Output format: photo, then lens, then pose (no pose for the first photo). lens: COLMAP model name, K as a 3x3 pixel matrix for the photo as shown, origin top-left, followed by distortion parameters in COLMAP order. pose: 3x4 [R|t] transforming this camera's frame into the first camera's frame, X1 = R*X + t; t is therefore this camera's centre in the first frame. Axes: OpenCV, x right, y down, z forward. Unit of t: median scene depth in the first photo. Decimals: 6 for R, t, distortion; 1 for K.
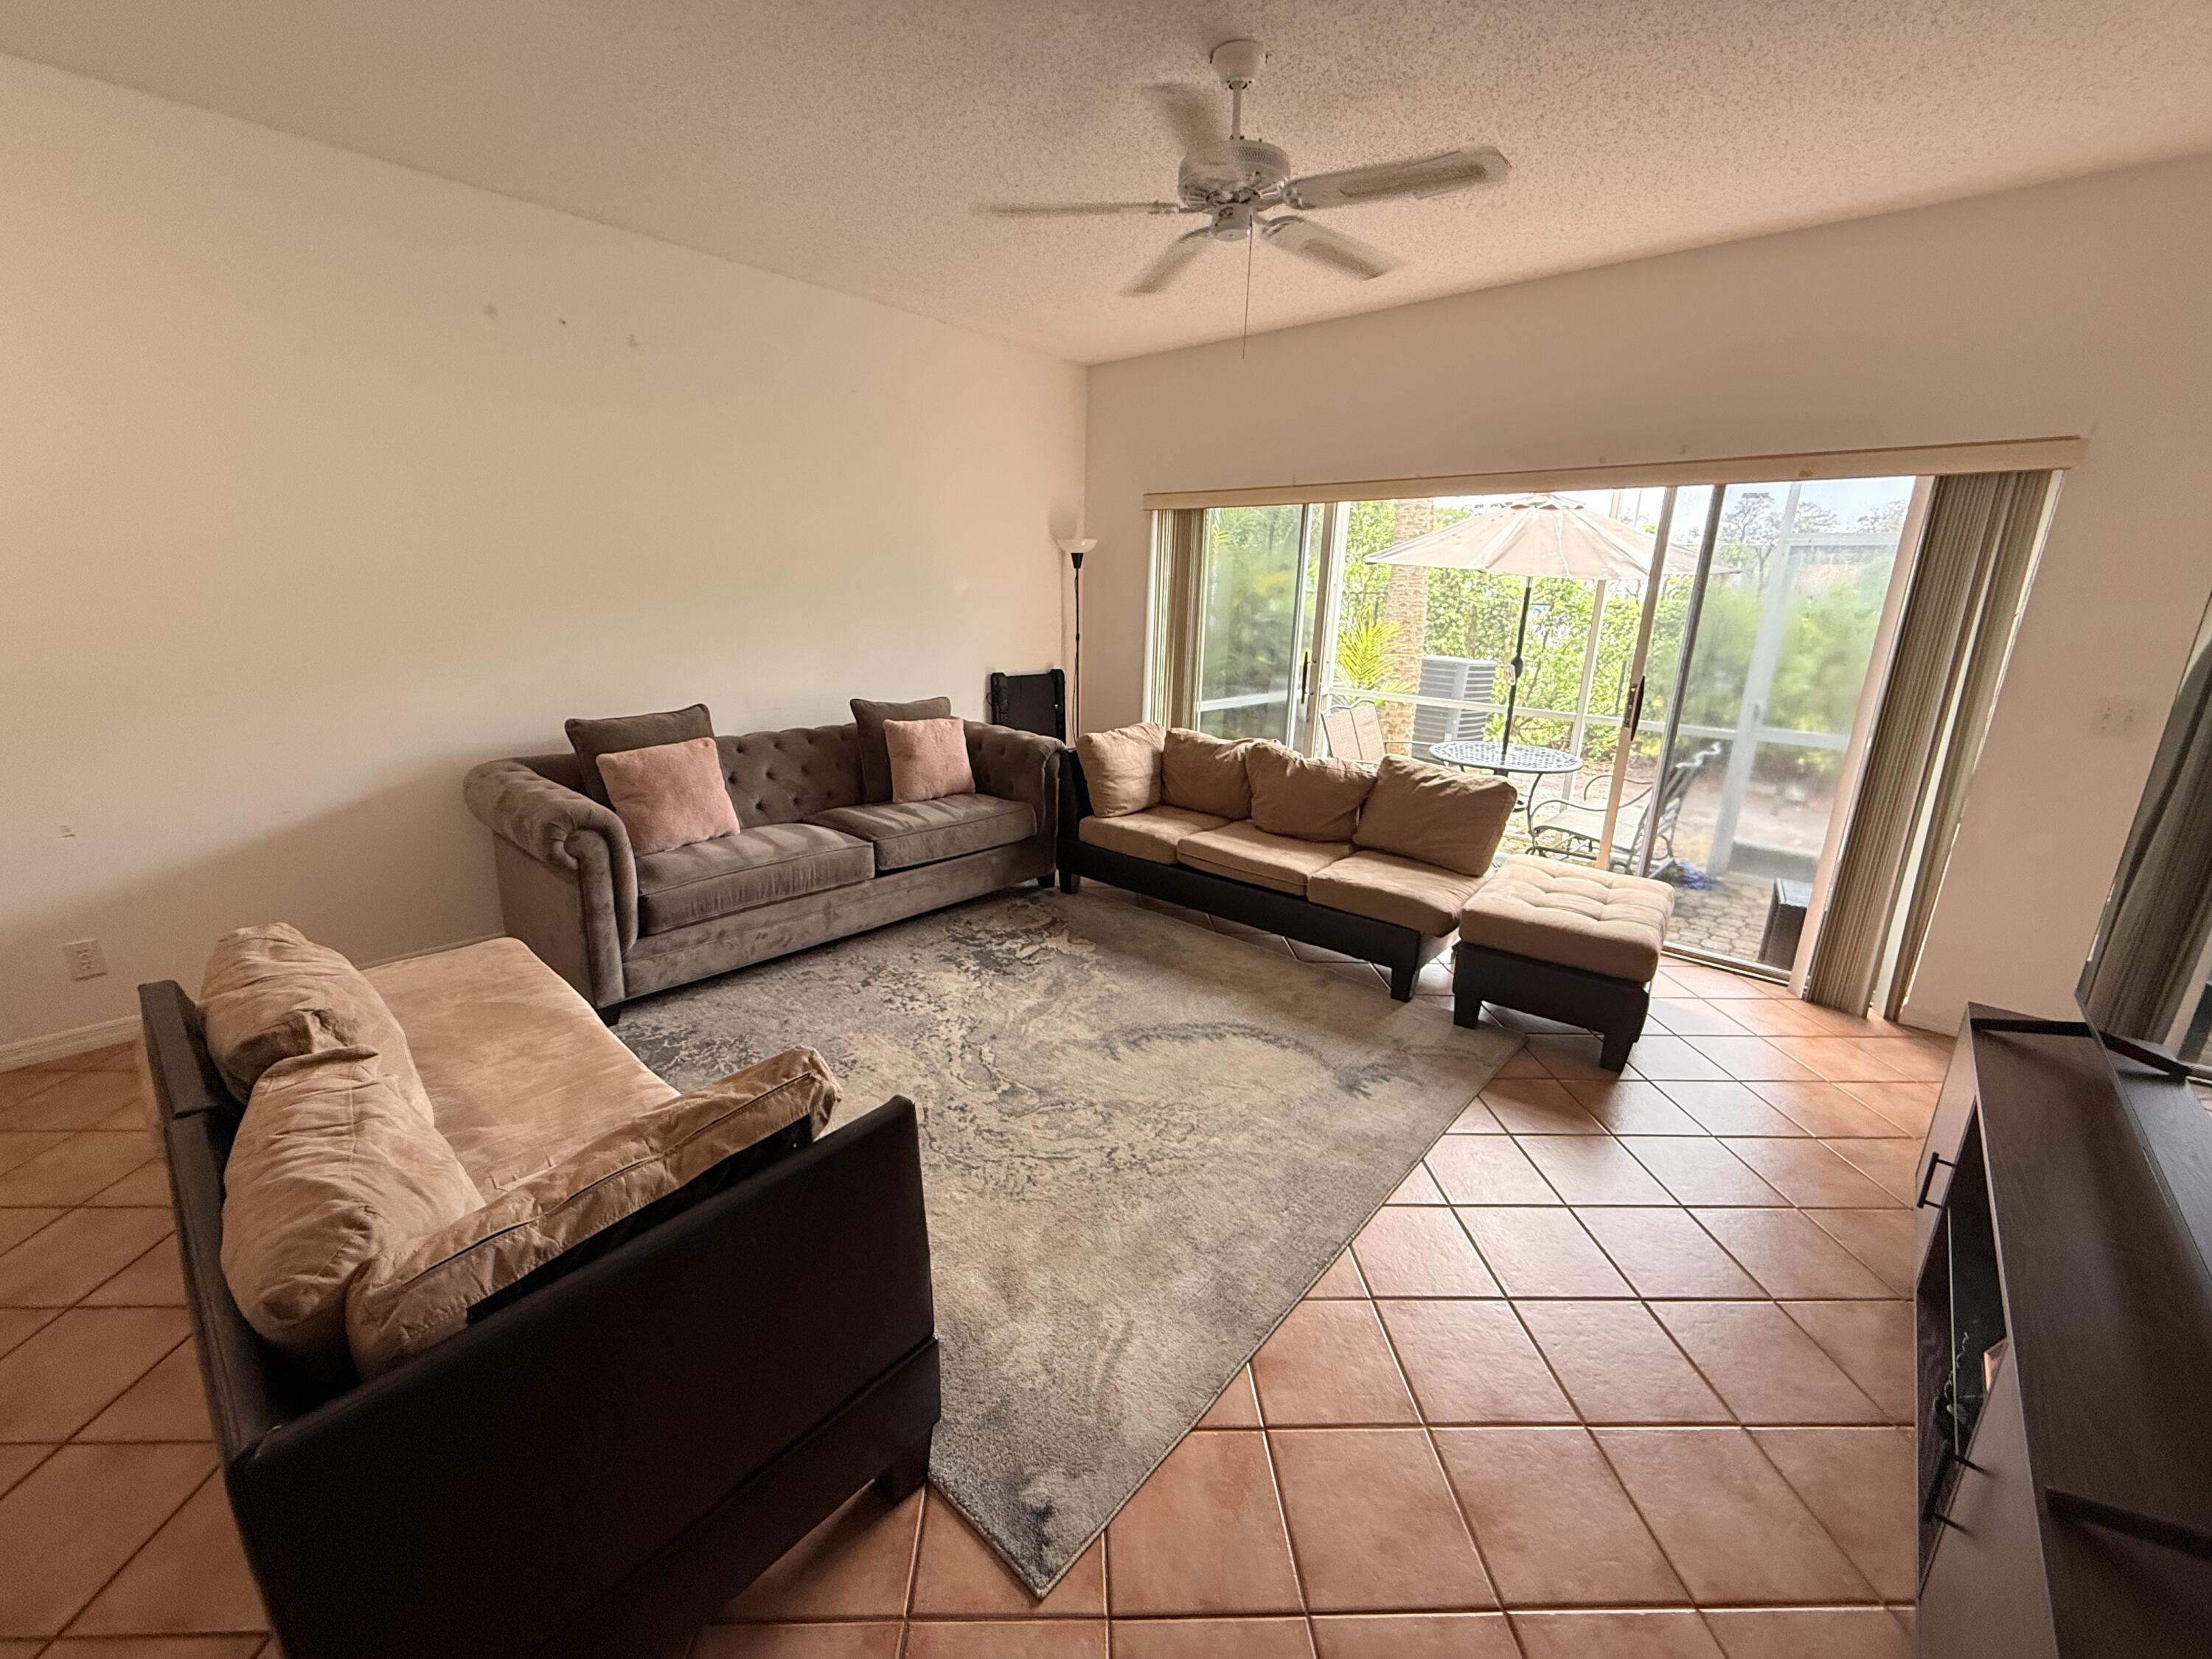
lens RADIAL K [[879.0, 0, 1119.3], [0, 879.0, 826.0], [0, 0, 1]] dist [-0.003744, 0.000823]
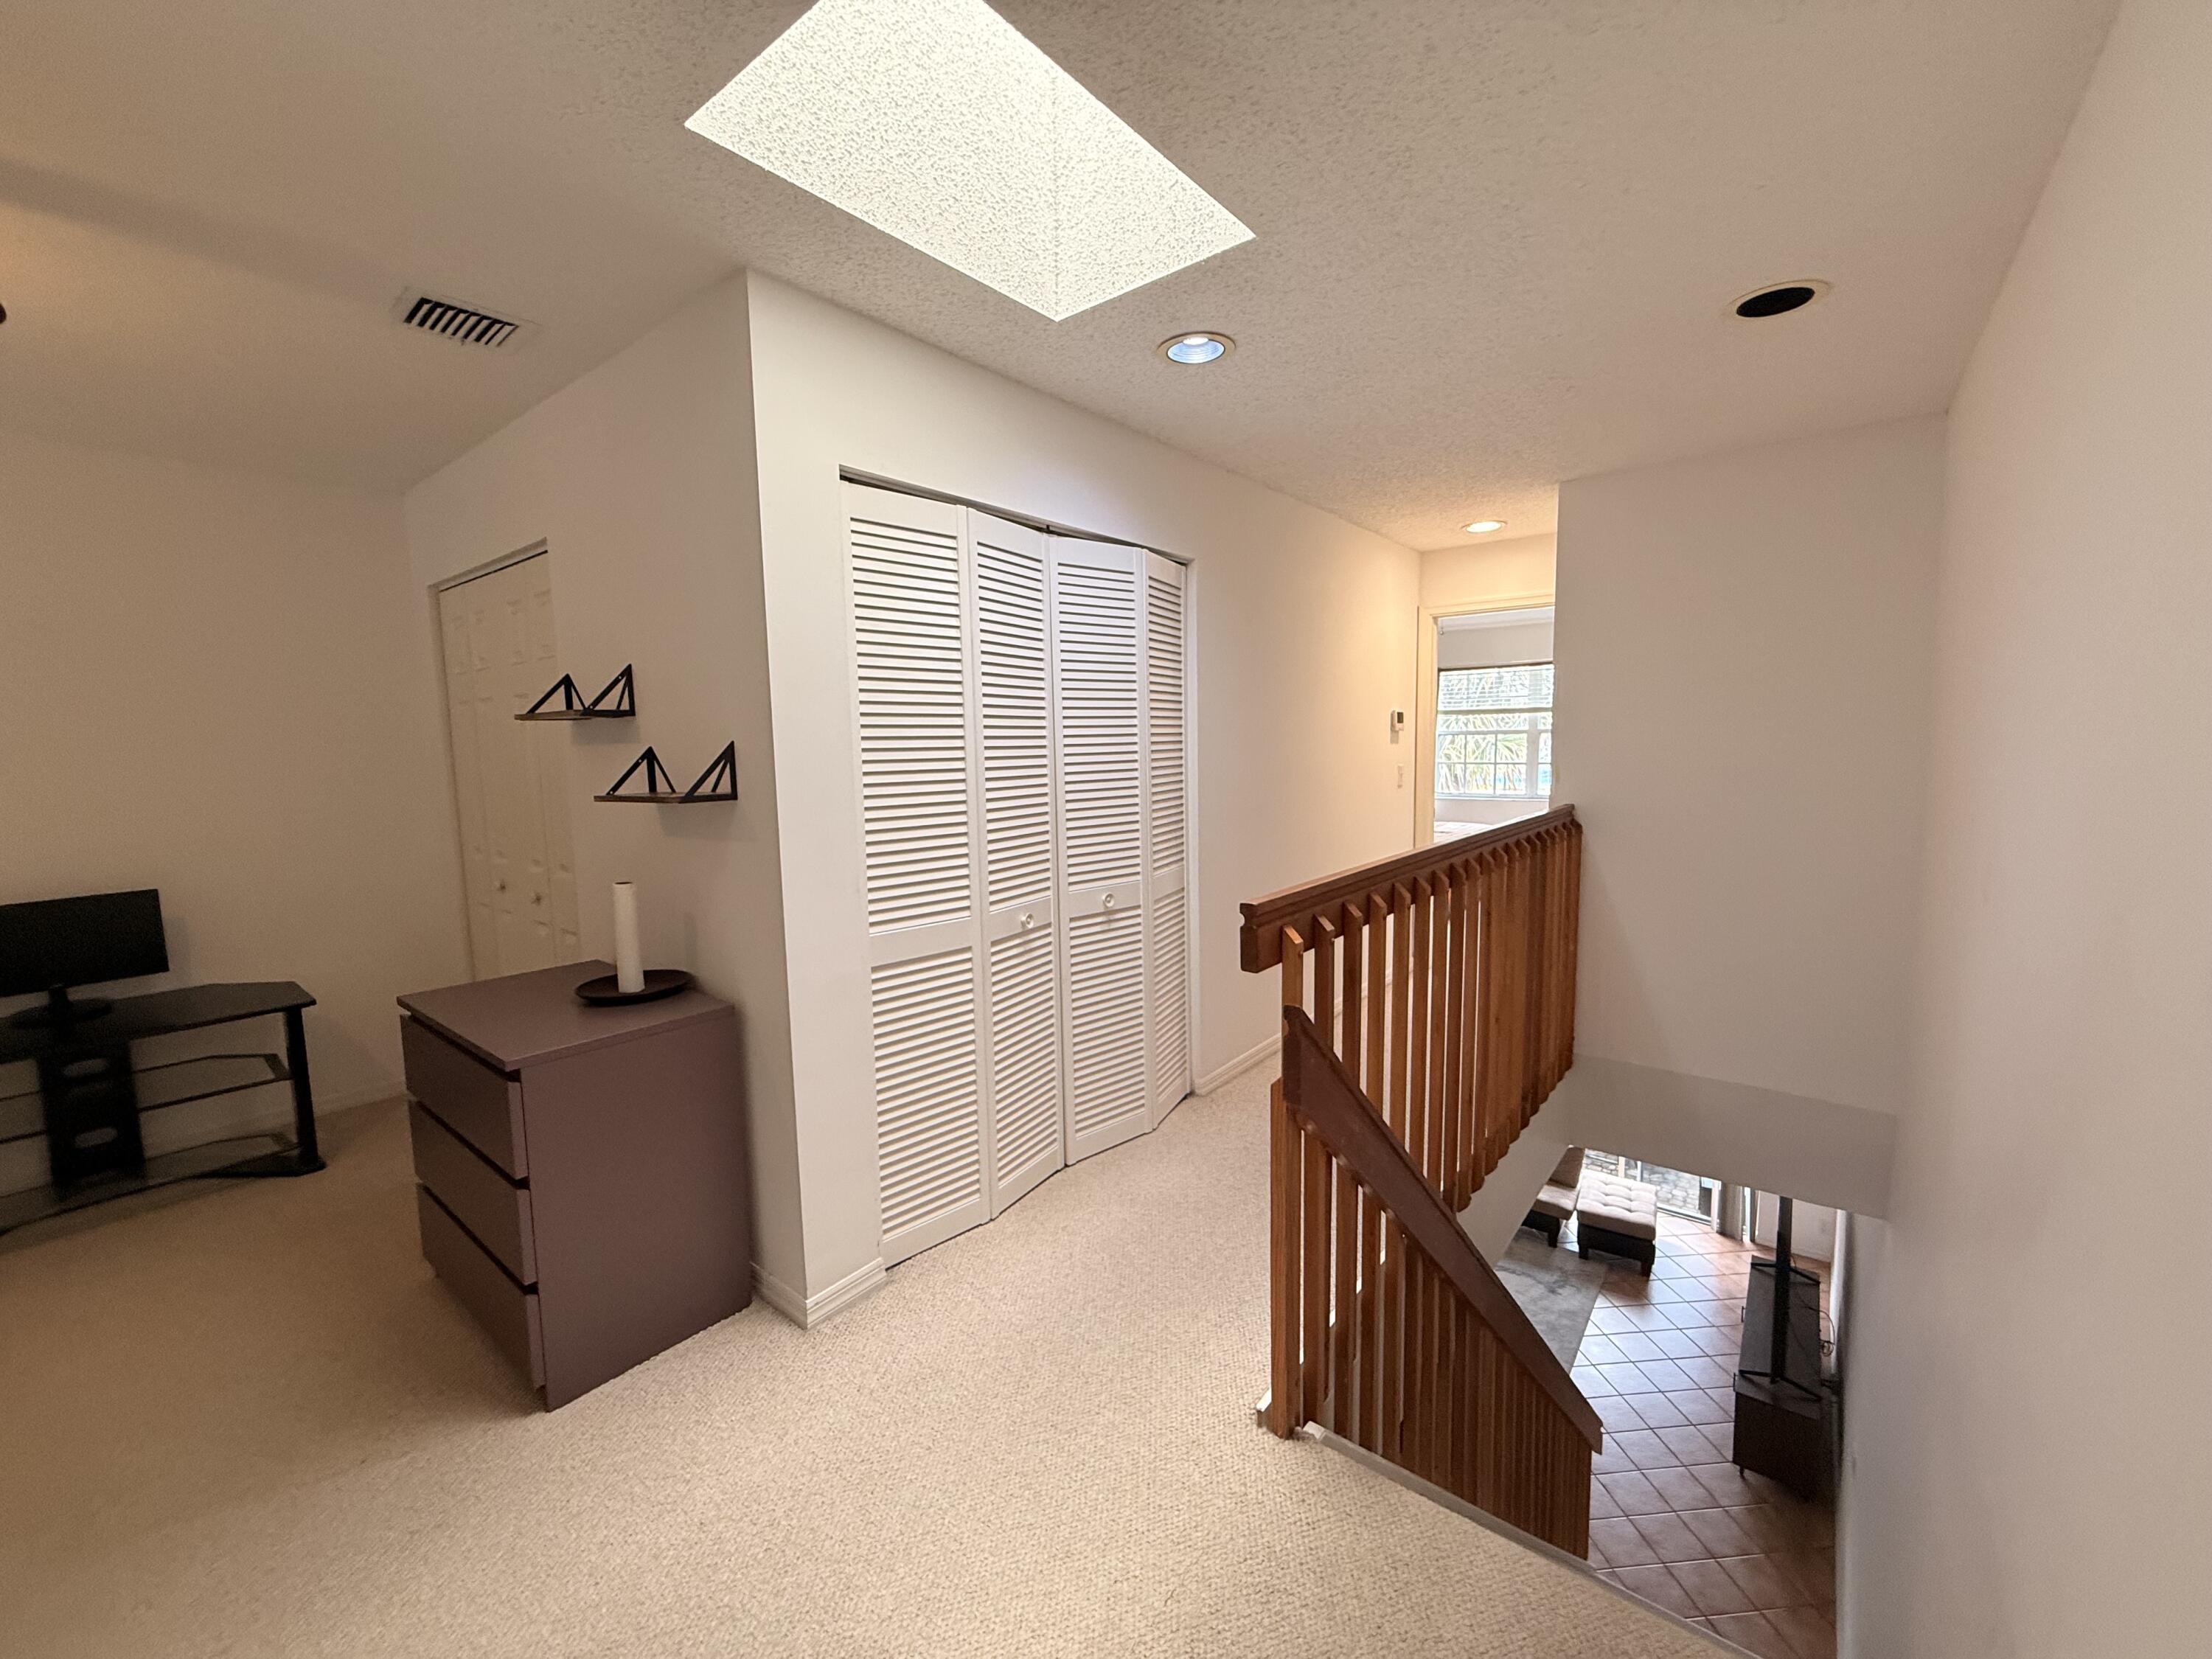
lens RADIAL K [[879.0, 0, 1111.4], [0, 879.0, 825.1], [0, 0, 1]] dist [-0.003744, 0.000823]
pose [[0.997723, -0.047950, 0.047435, -1.041782], [0.055078, 0.985147, -0.162643, -0.679099], [-0.038932, 0.164885, 0.985544, -1.662900]]
